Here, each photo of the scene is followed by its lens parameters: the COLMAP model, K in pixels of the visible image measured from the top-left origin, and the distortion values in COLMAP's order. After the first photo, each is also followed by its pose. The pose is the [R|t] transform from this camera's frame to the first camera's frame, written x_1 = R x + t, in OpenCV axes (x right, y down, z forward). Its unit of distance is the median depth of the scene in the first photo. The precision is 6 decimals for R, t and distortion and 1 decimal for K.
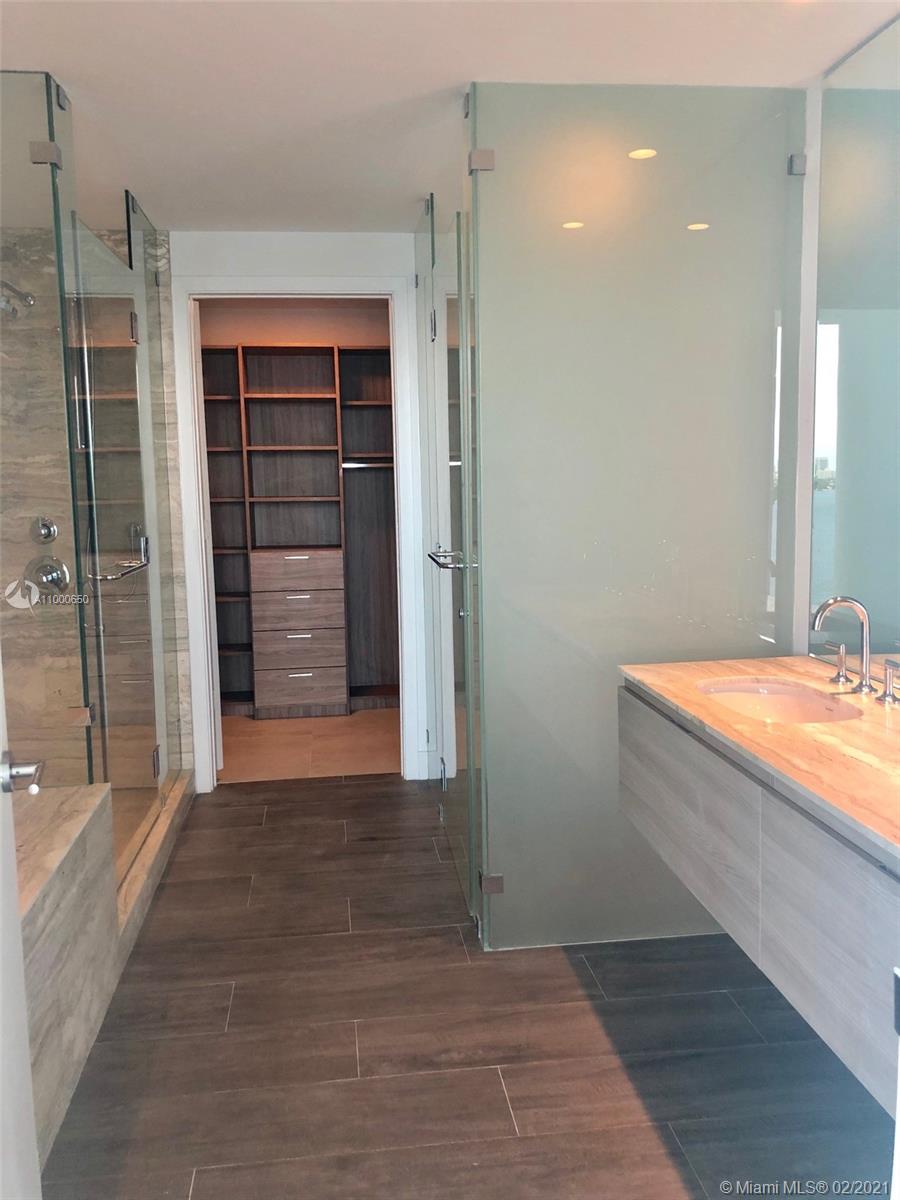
lens RADIAL K [[1000.7, 0, 450.0], [0, 1000.7, 600.0], [0, 0, 1]] dist [0.029811, -0.003717]
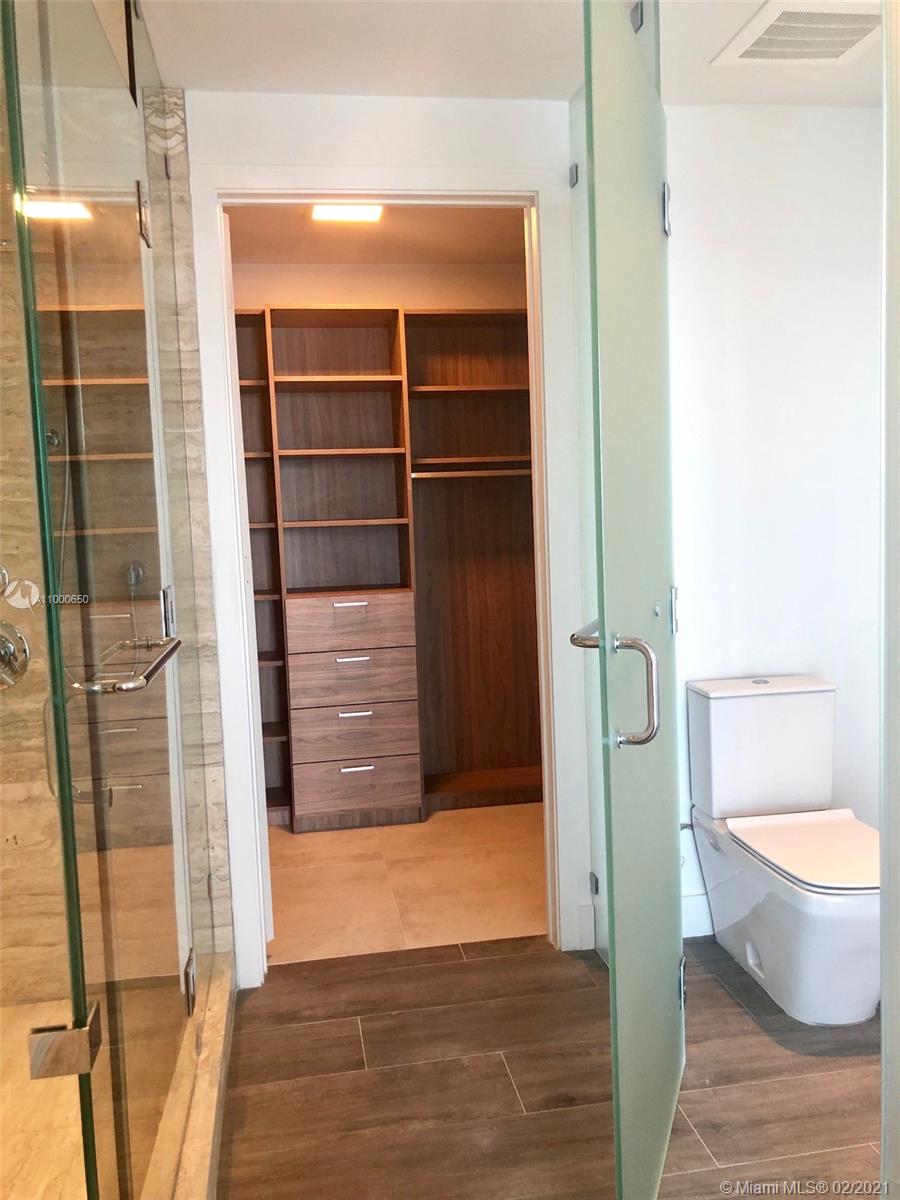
lens RADIAL K [[1000.7, 0, 450.0], [0, 1000.7, 600.0], [0, 0, 1]] dist [0.029811, -0.003717]
pose [[0.998928, -0.024449, 0.039311, -0.139979], [0.025528, 0.999305, -0.027178, -0.030788], [-0.038619, 0.028152, 0.998857, 0.361661]]
